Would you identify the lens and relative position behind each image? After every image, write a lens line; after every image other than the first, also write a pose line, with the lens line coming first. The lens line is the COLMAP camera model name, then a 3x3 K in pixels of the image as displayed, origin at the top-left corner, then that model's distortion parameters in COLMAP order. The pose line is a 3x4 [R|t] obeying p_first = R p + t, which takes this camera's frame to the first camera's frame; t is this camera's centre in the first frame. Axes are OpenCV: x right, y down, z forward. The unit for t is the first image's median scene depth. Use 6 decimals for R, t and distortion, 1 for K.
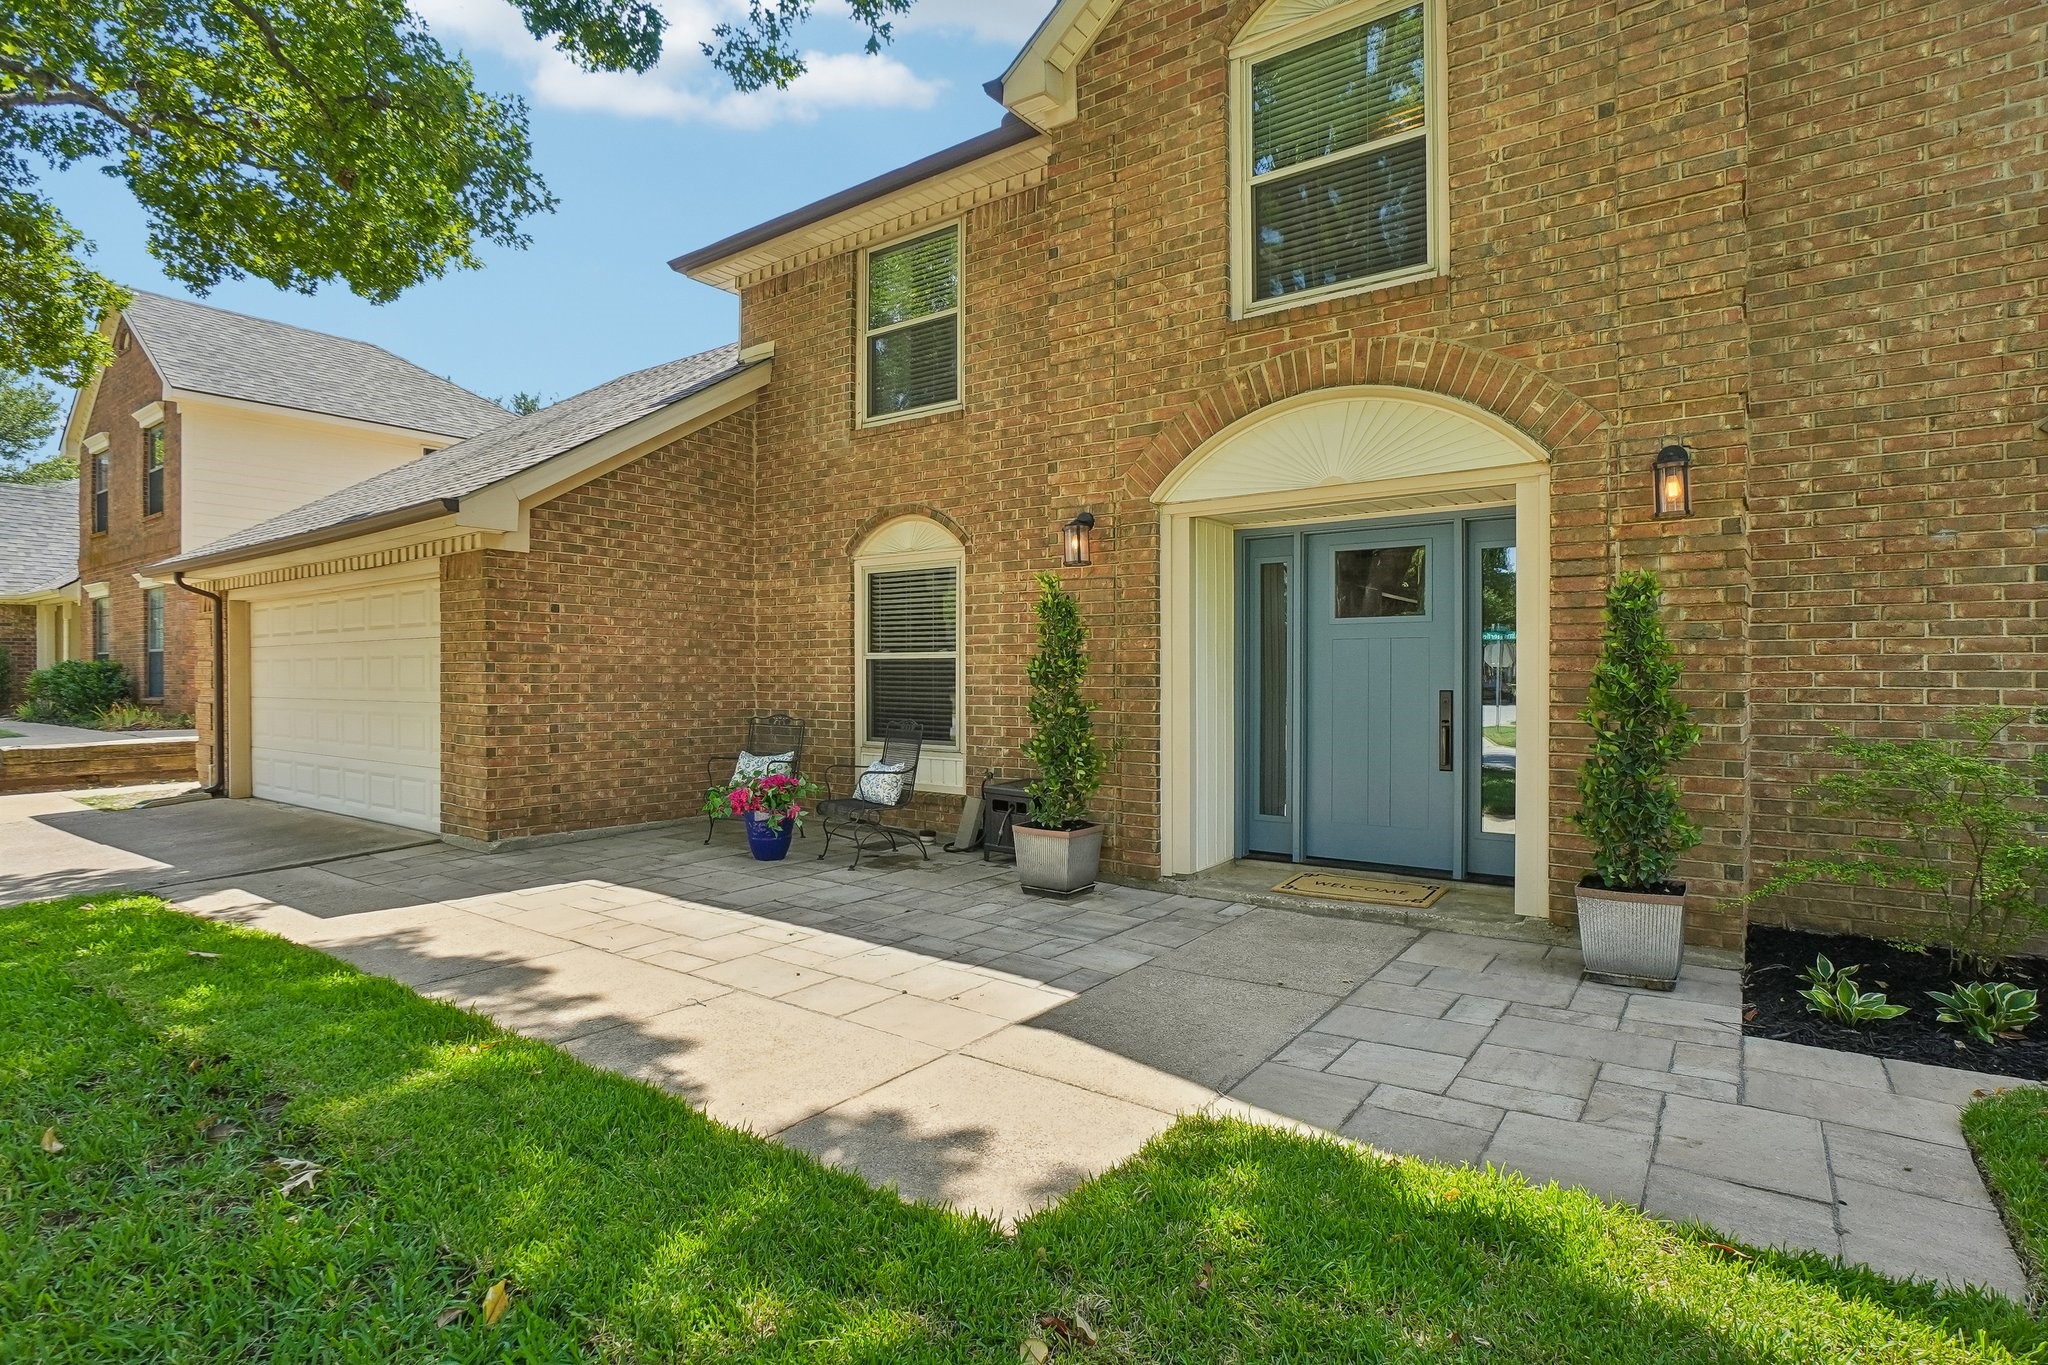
lens RADIAL K [[1095.3, 0, 997.5], [0, 1095.3, 672.5], [0, 0, 1]] dist [-0.030096, 0.020726]
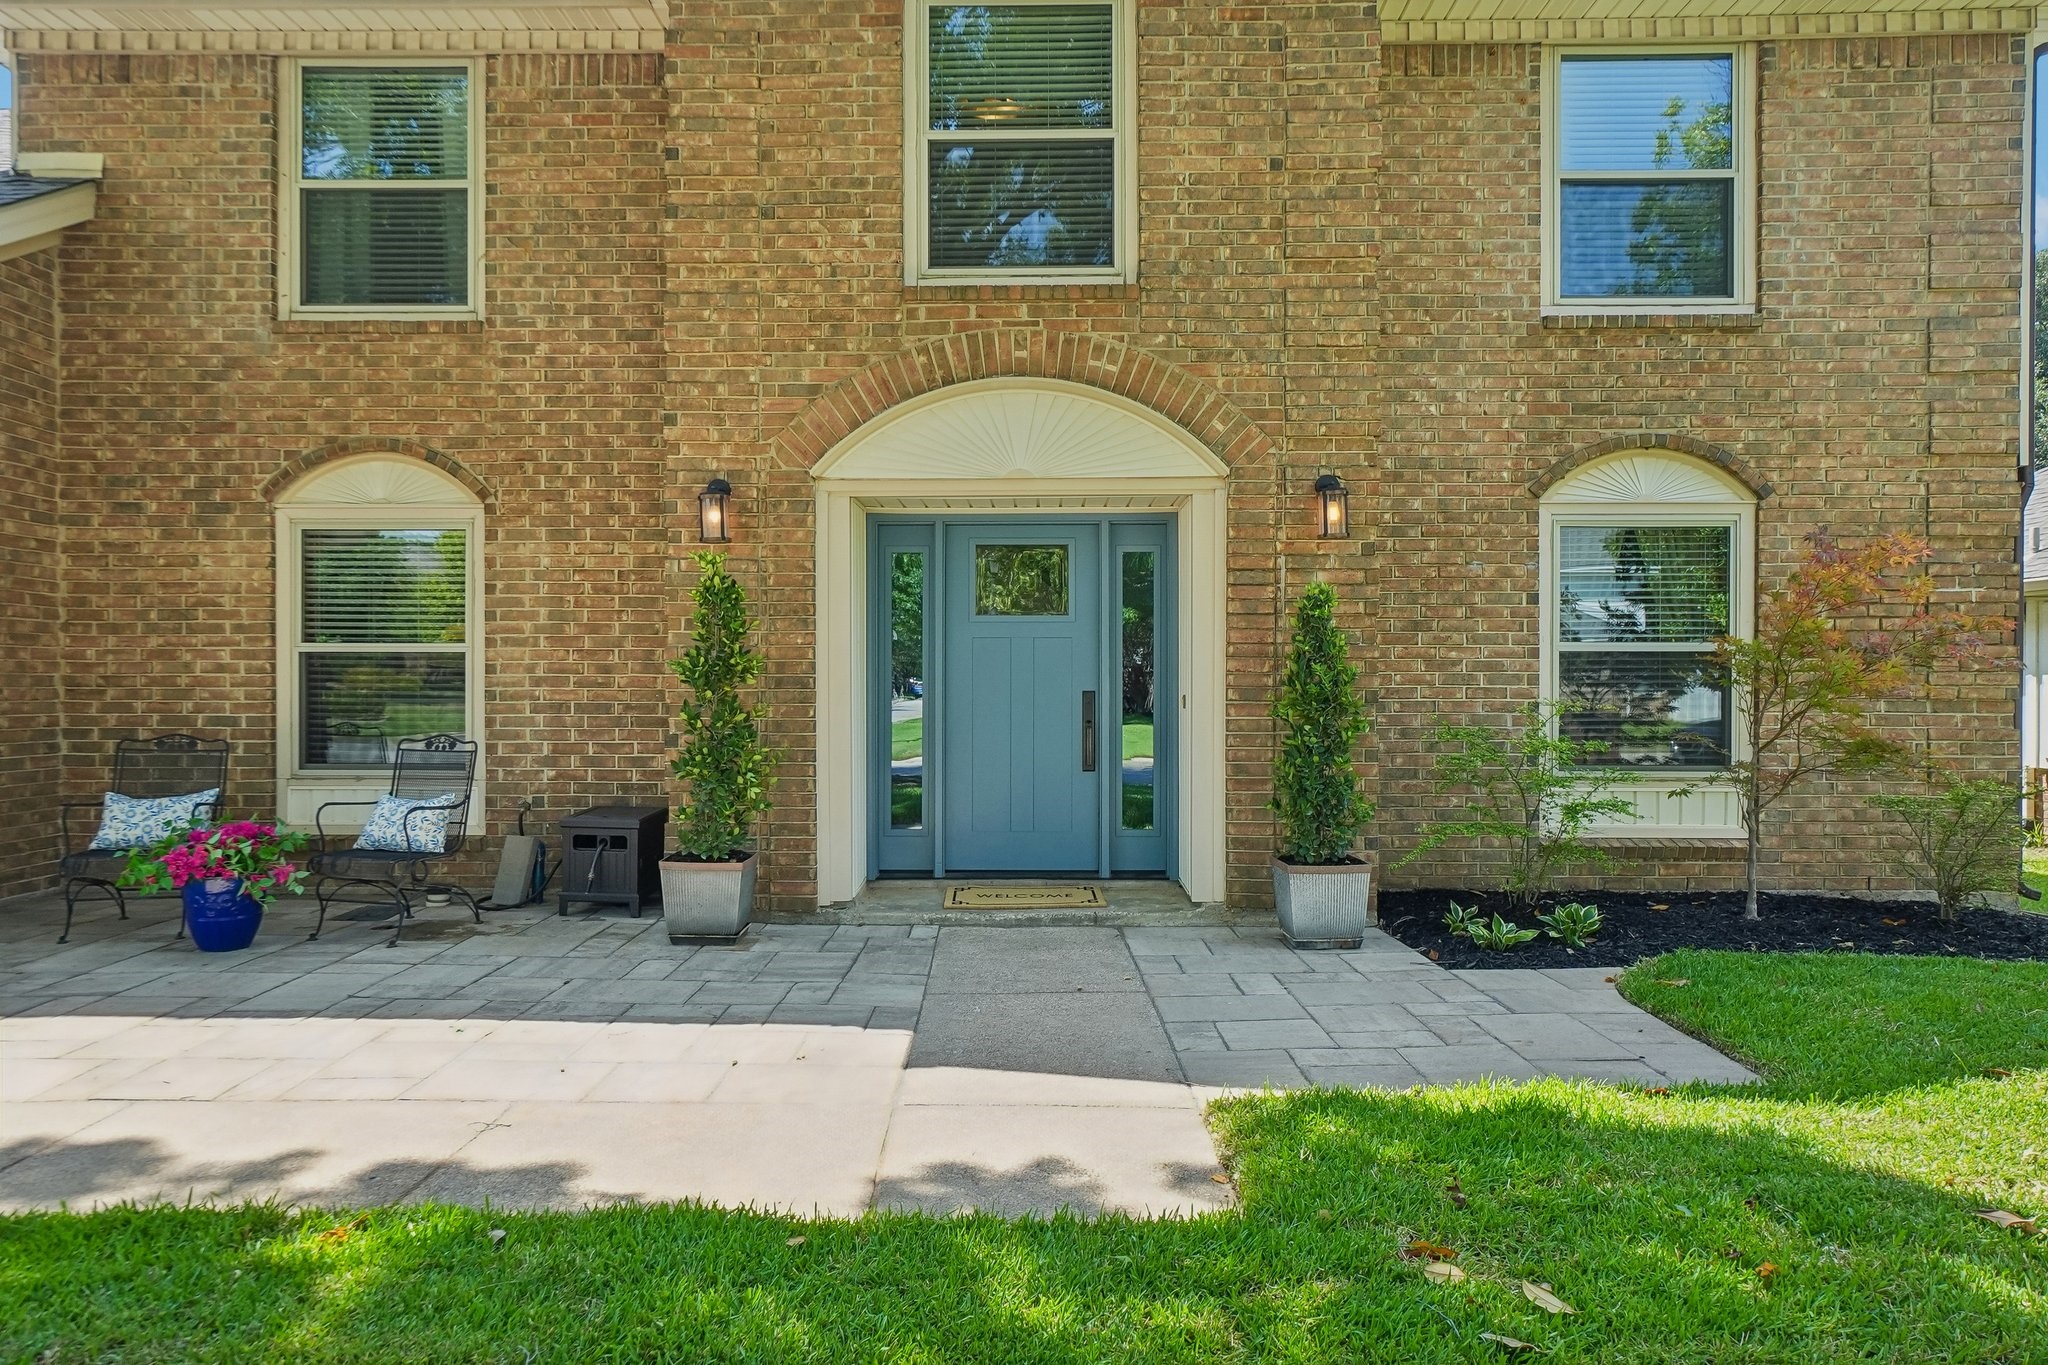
lens RADIAL K [[1321.8, 0, 1080.6], [0, 1321.8, 673.7], [0, 0, 1]] dist [0.000604, 0.022498]
pose [[0.794714, 0.002597, 0.606979, -0.339553], [-0.002094, 0.999997, -0.001537, 0.002543], [-0.606981, -0.000050, 0.794716, 0.040087]]
